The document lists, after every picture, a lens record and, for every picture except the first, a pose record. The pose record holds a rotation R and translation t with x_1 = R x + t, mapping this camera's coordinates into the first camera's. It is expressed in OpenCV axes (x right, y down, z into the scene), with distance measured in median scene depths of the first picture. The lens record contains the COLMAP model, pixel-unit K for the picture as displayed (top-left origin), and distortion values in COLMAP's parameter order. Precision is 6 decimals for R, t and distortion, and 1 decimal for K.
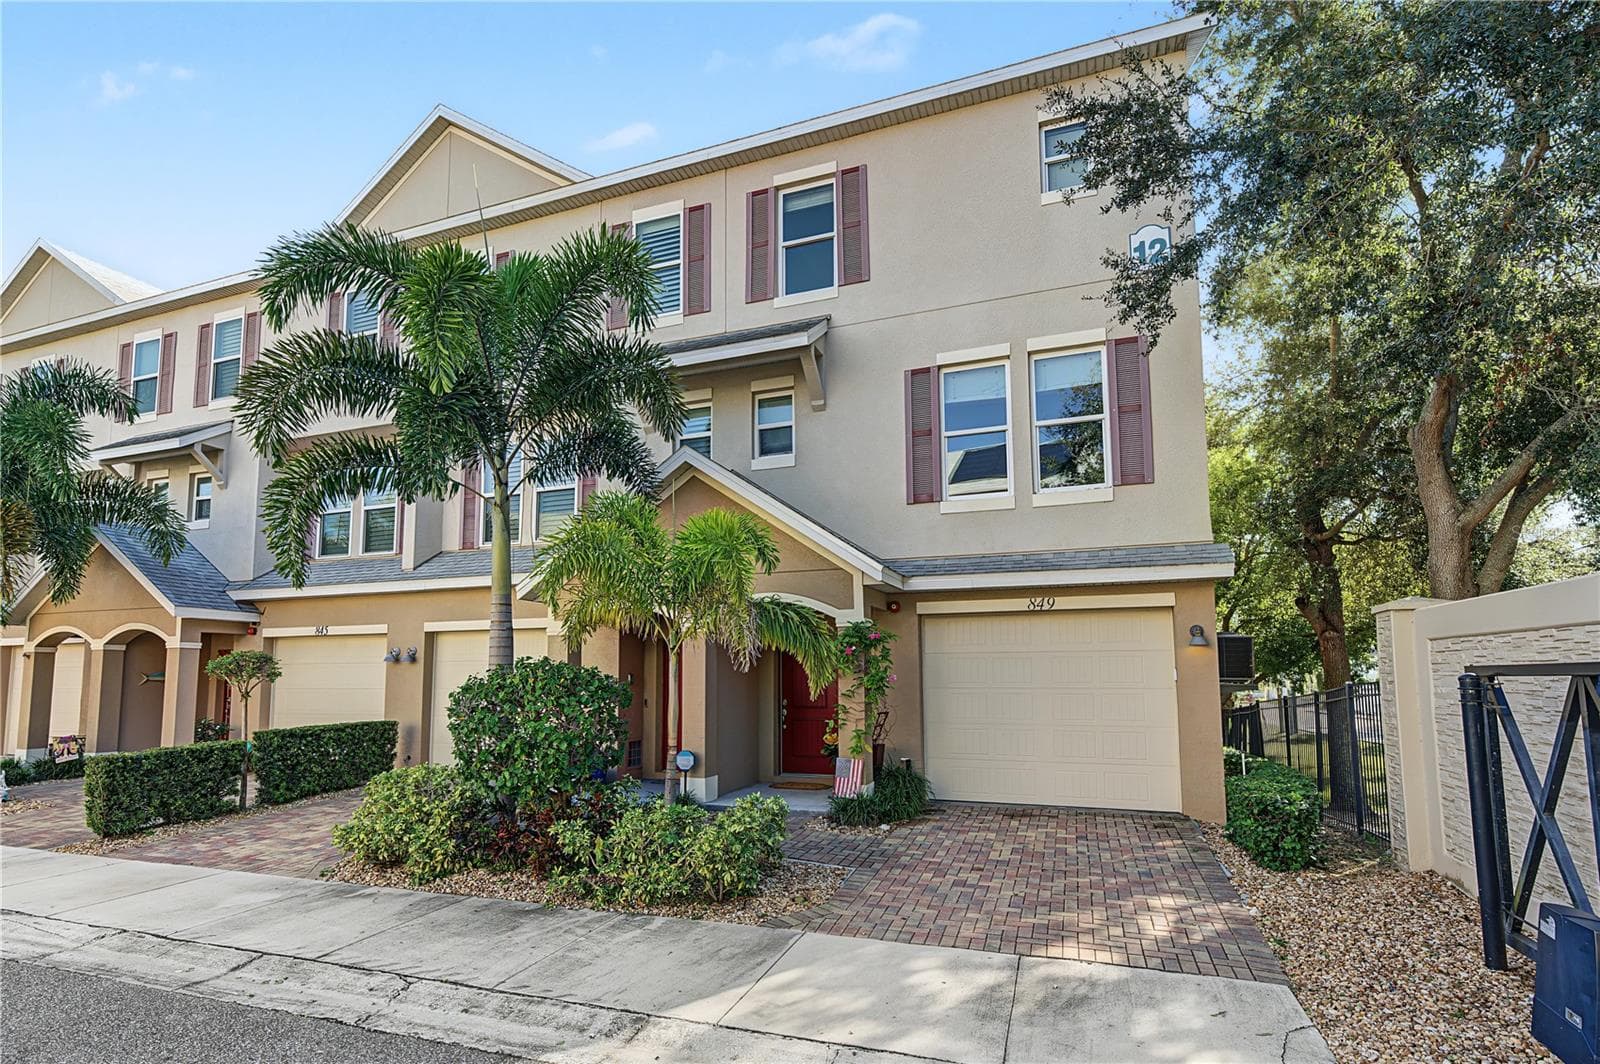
lens RADIAL K [[773.9, 0, 781.9], [0, 773.9, 608.5], [0, 0, 1]] dist [0.002145, -0.001624]
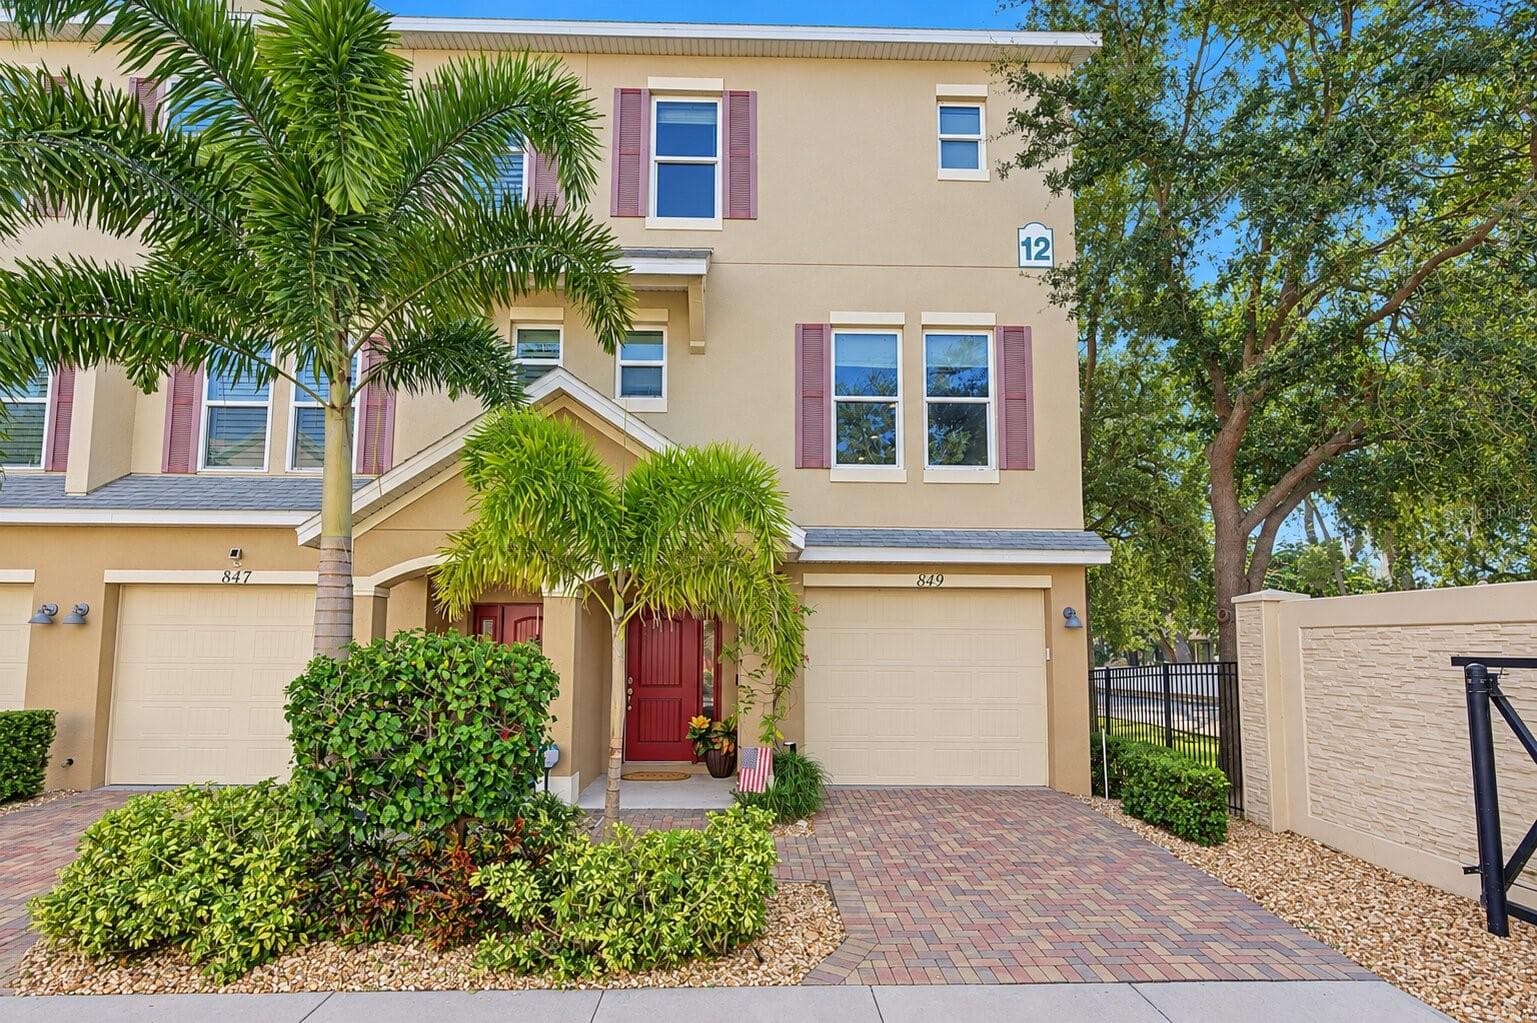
lens RADIAL K [[743.4, 0, 756.5], [0, 743.4, 585.0], [0, 0, 1]] dist [0.002145, -0.001624]
pose [[0.927796, 0.039760, 0.370964, -0.228533], [-0.043139, 0.999069, 0.000813, 0.007599], [-0.370586, -0.016758, 0.928647, 0.207223]]
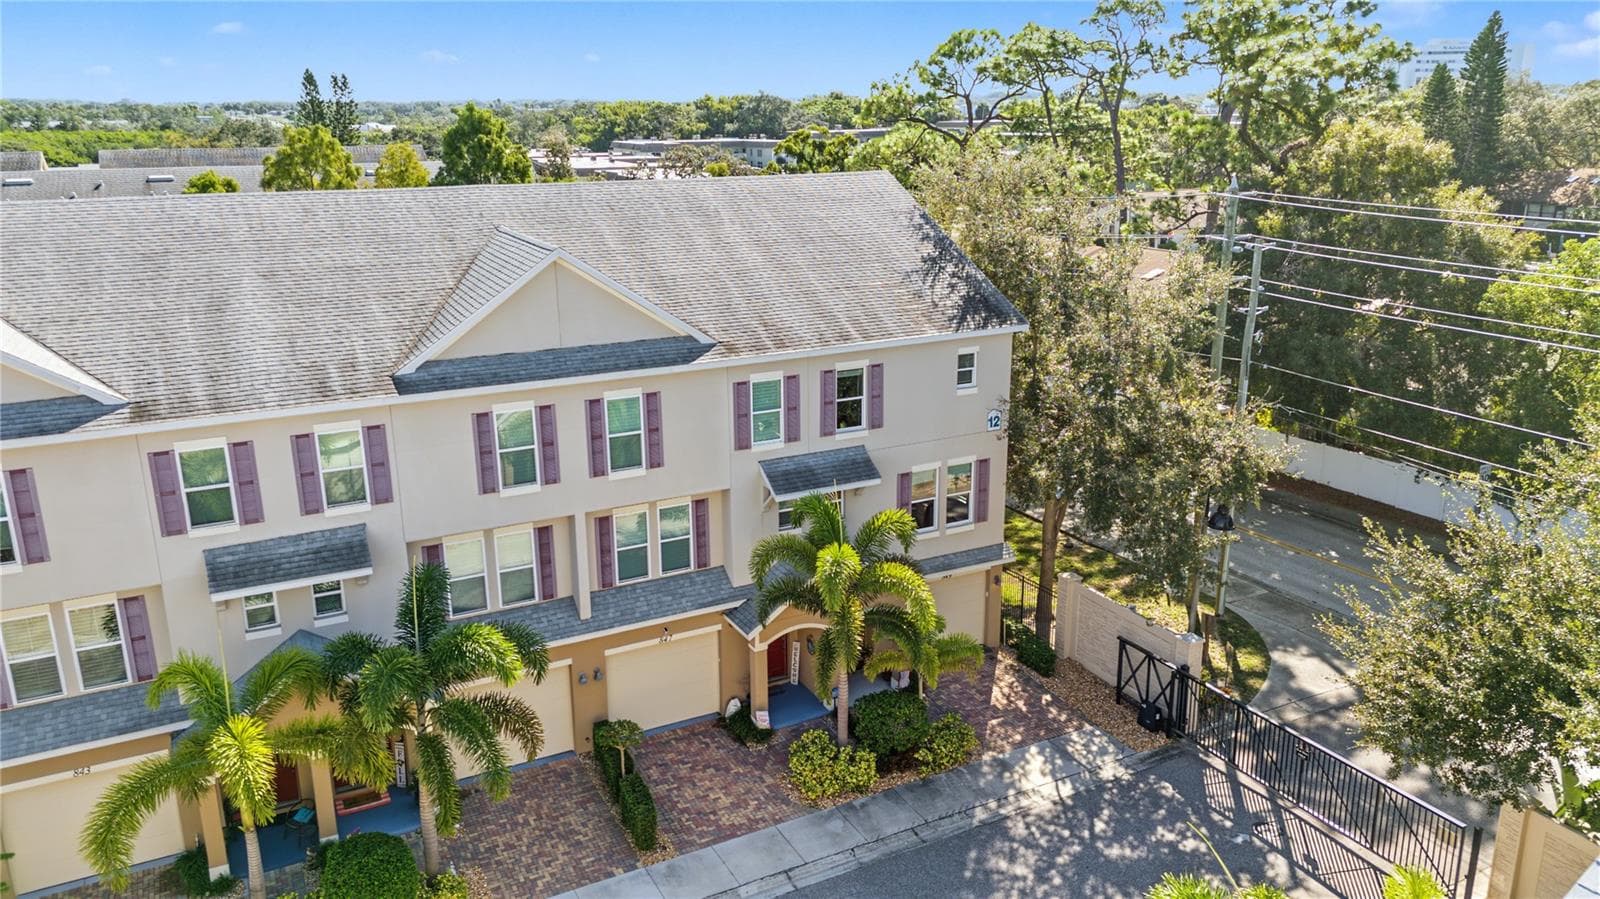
lens RADIAL K [[1182.3, 0, 788.2], [0, 1182.3, 451.0], [0, 0, 1]] dist [0.037033, -0.006404]
pose [[0.669804, -0.211741, 0.711708, -2.425079], [-0.055811, 0.941413, 0.332605, -1.519935], [-0.740437, -0.262502, 0.618745, -0.714028]]
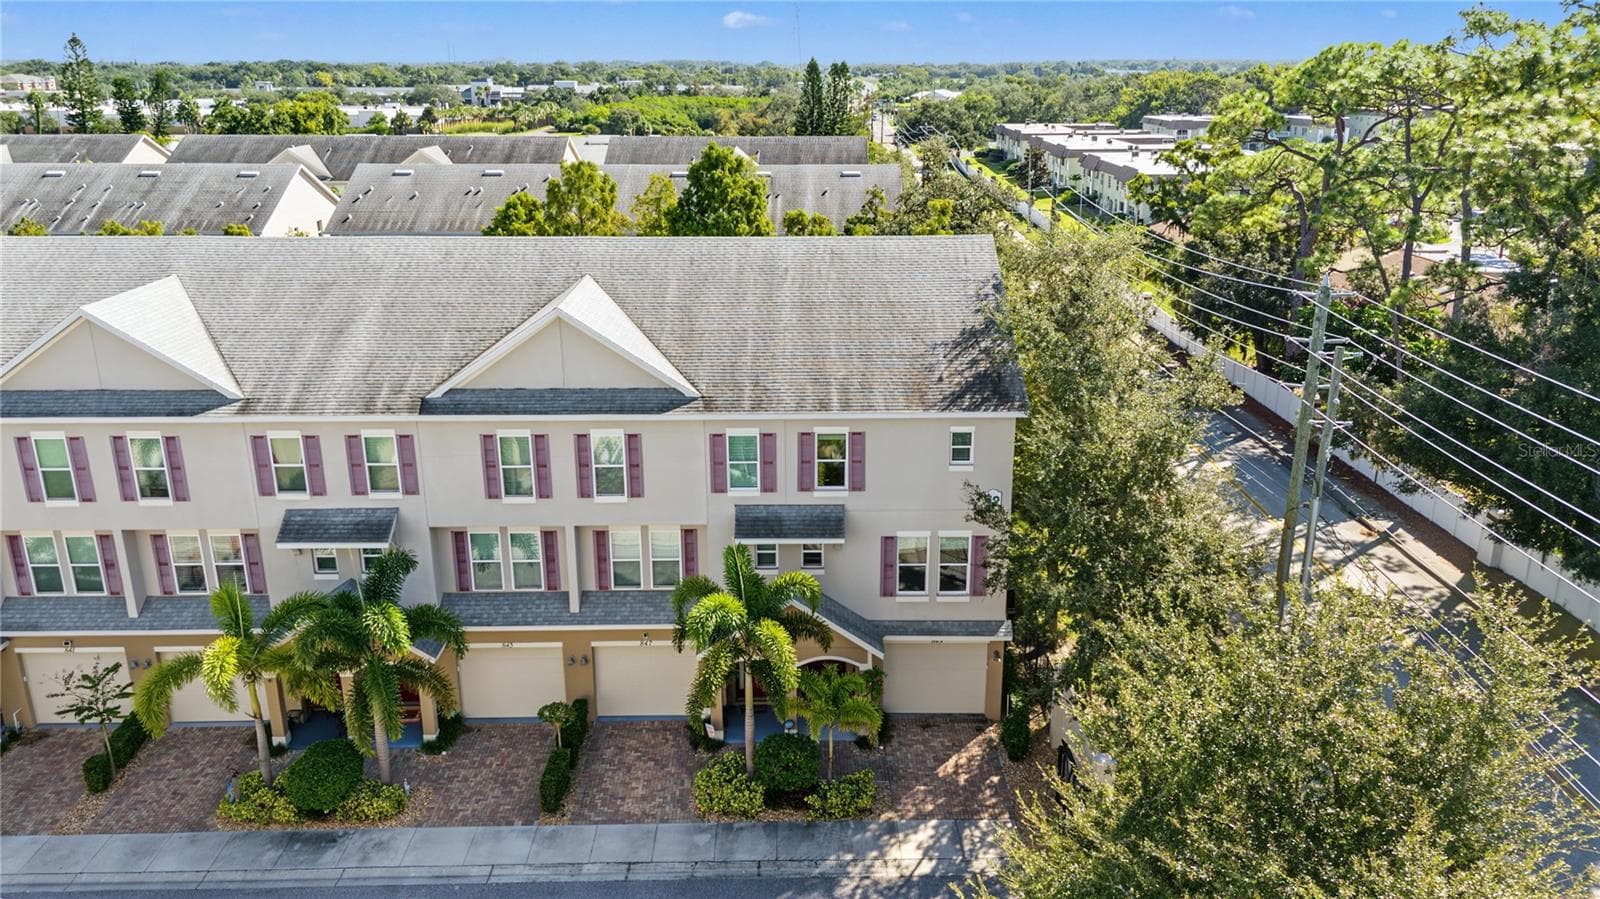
lens RADIAL K [[1182.3, 0, 799.4], [0, 1182.3, 444.2], [0, 0, 1]] dist [0.037033, -0.006404]
pose [[0.931827, -0.109458, 0.346002, -1.259233], [-0.031135, 0.925801, 0.376727, -1.948077], [-0.361565, -0.361817, 0.859278, -1.755123]]
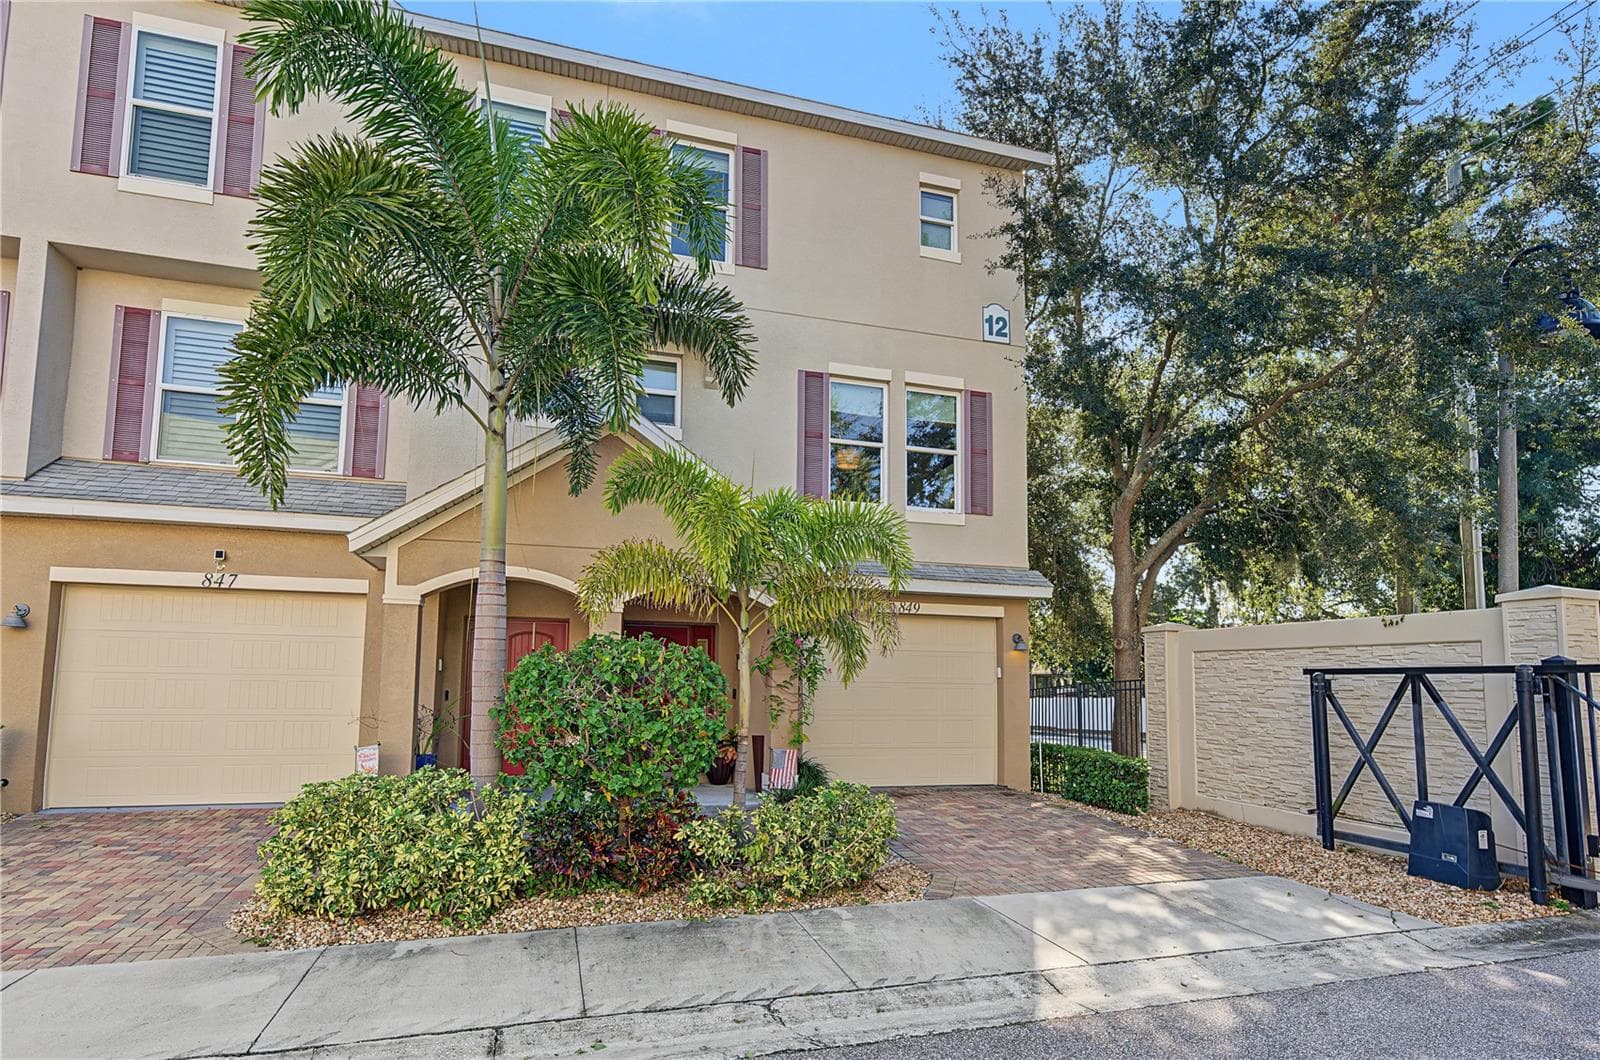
lens RADIAL K [[835.8, 0, 788.6], [0, 835.8, 608.3], [0, 0, 1]] dist [-0.001028, 0.002785]
pose [[0.797401, 0.068042, 0.599602, -0.553493], [-0.071486, 0.997277, -0.018101, 0.030385], [-0.599201, -0.028429, 0.800094, 0.133590]]
